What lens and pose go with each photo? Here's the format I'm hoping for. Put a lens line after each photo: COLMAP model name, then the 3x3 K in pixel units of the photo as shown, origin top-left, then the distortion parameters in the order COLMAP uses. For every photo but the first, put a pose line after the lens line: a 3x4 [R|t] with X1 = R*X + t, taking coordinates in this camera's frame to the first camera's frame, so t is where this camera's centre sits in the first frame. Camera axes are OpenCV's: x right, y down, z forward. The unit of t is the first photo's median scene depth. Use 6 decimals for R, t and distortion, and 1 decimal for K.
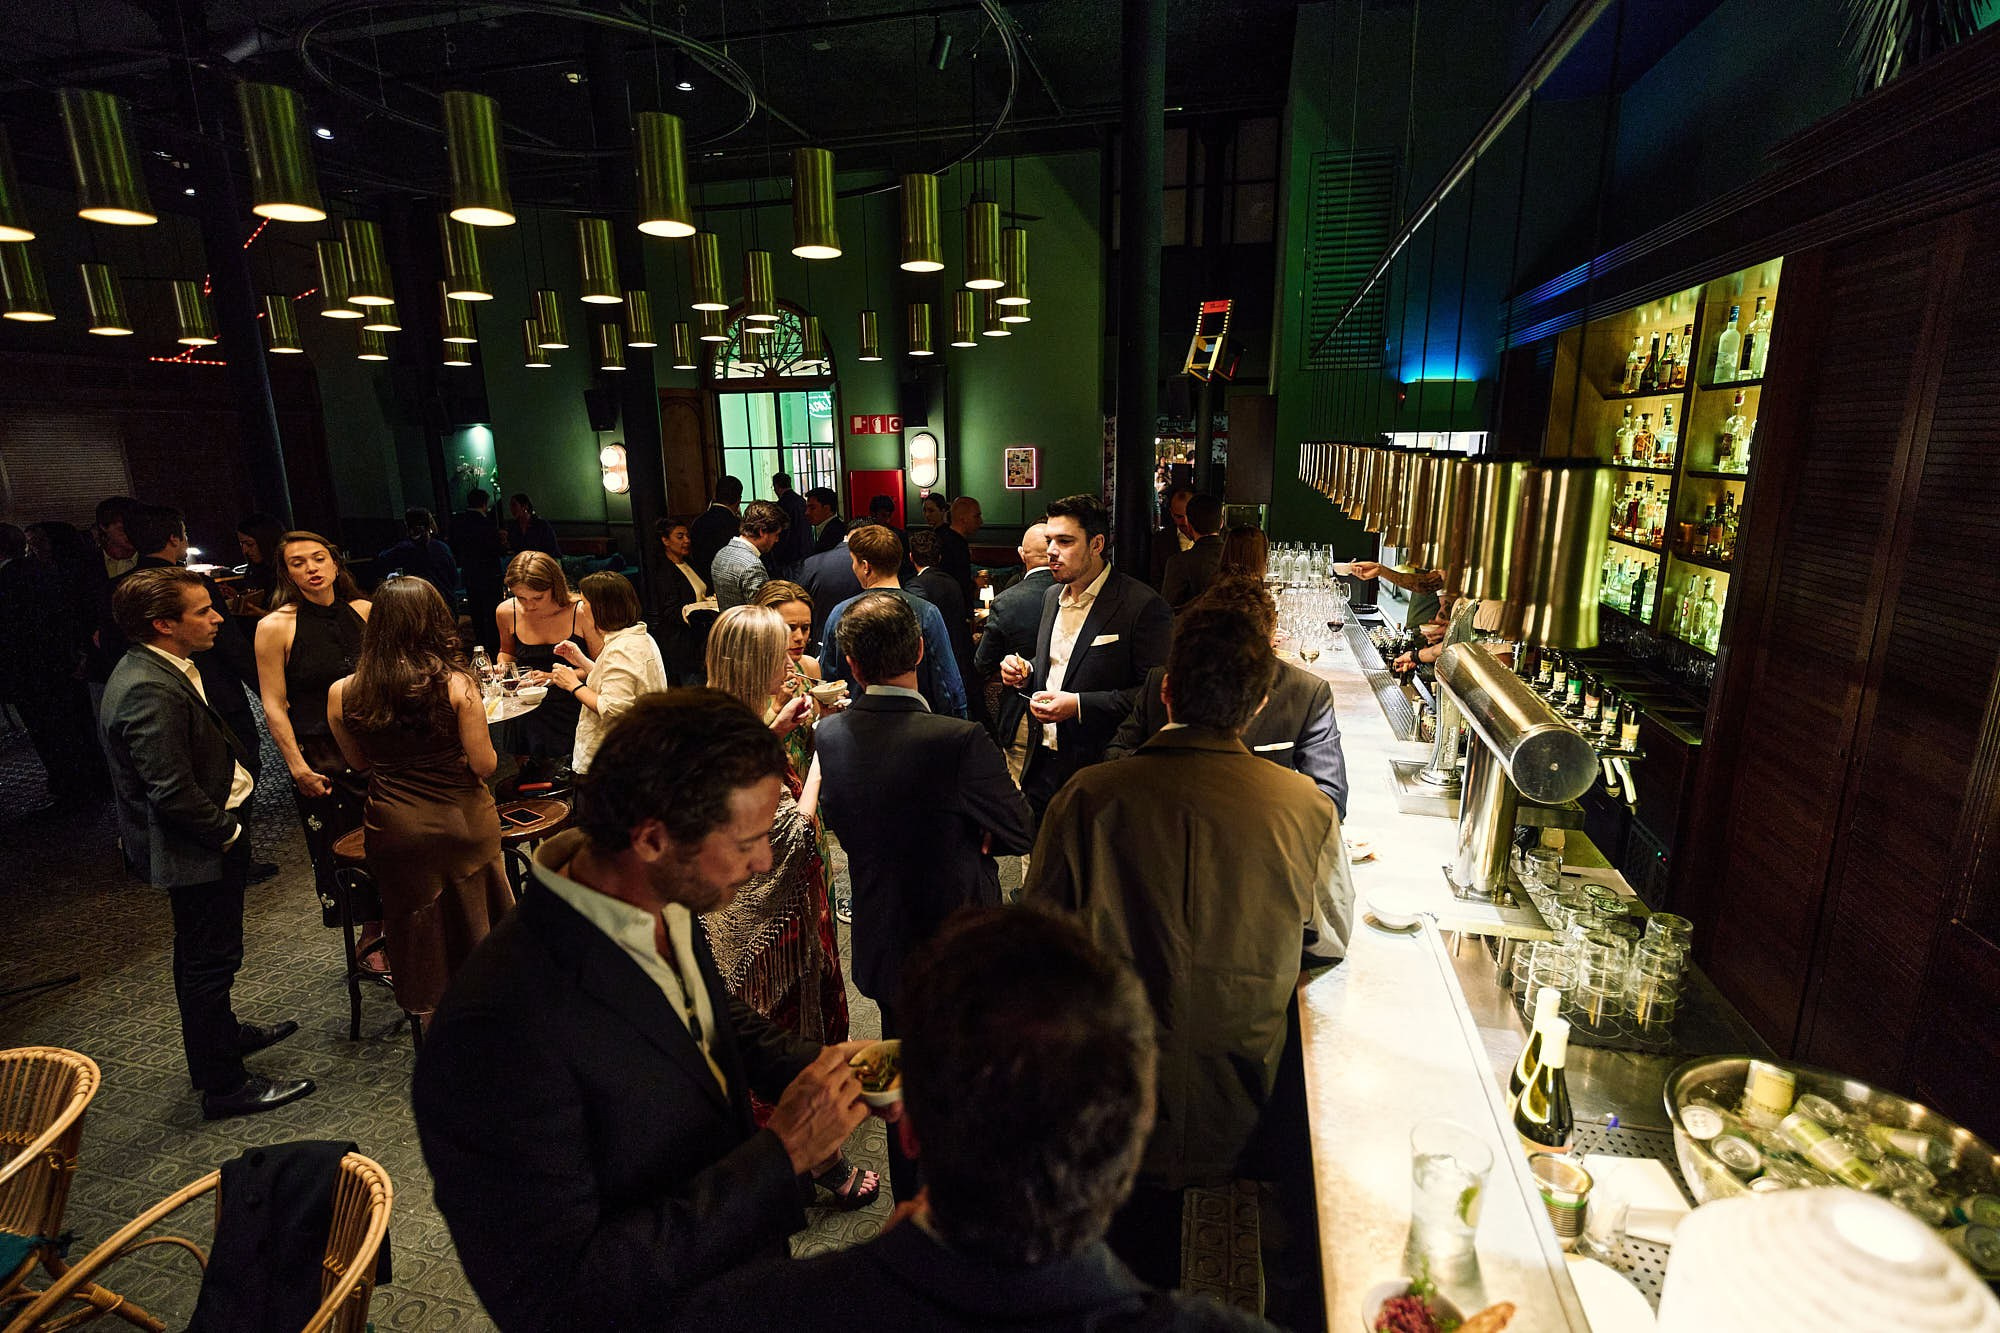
lens RADIAL K [[930.7, 0, 995.1], [0, 930.7, 664.7], [0, 0, 1]] dist [0.005566, -0.000859]
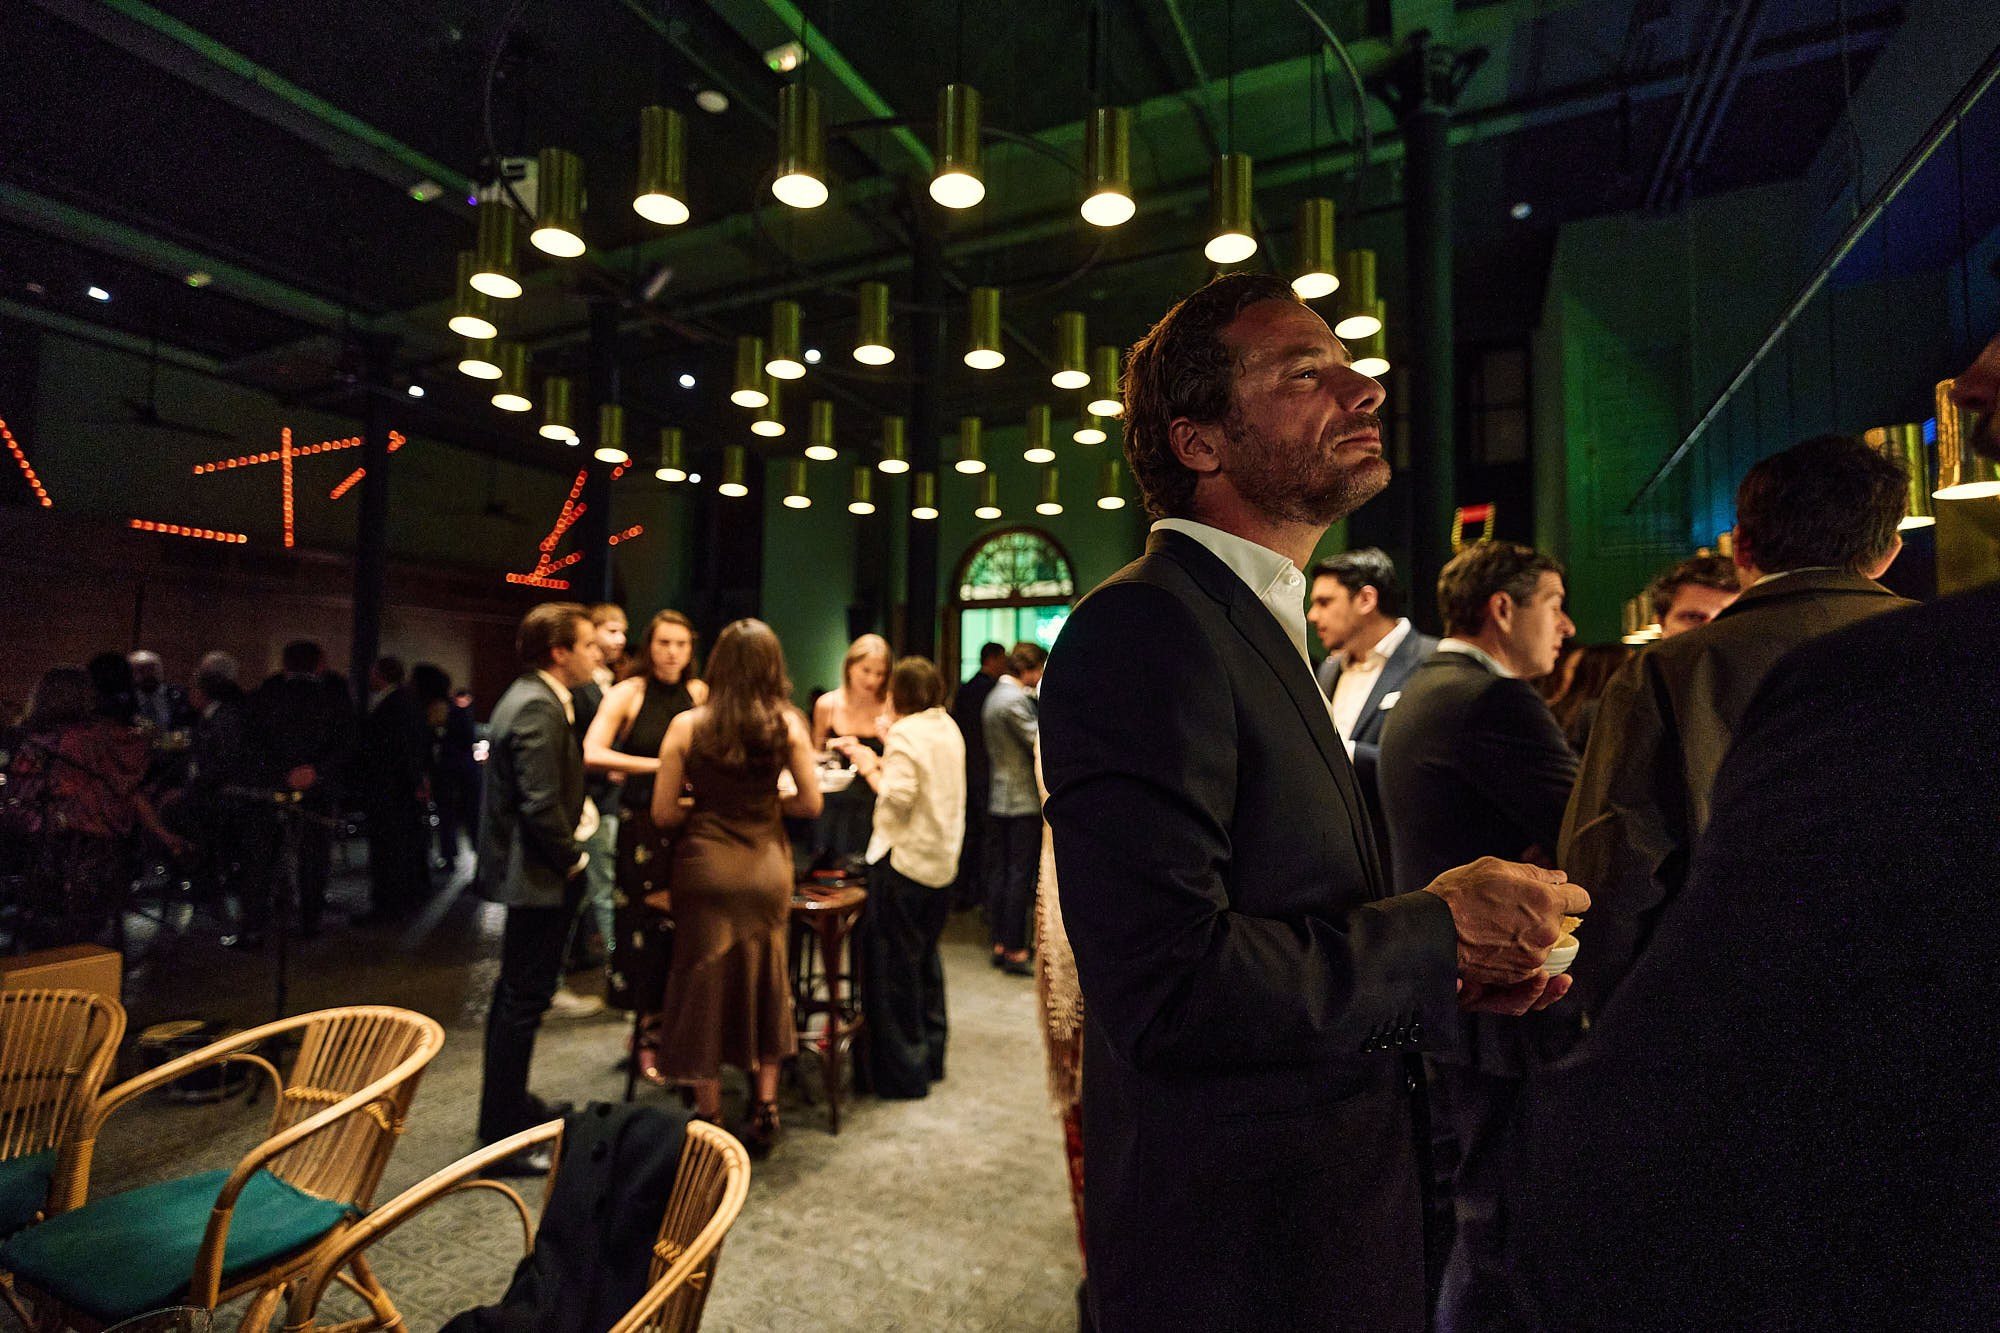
lens RADIAL K [[930.7, 0, 995.5], [0, 930.7, 654.7], [0, 0, 1]] dist [0.005566, -0.000859]
pose [[0.980613, 0.015166, -0.195369, -0.213768], [-0.073896, 0.952014, -0.297000, 0.288973], [0.181490, 0.305679, 0.934677, 0.093505]]
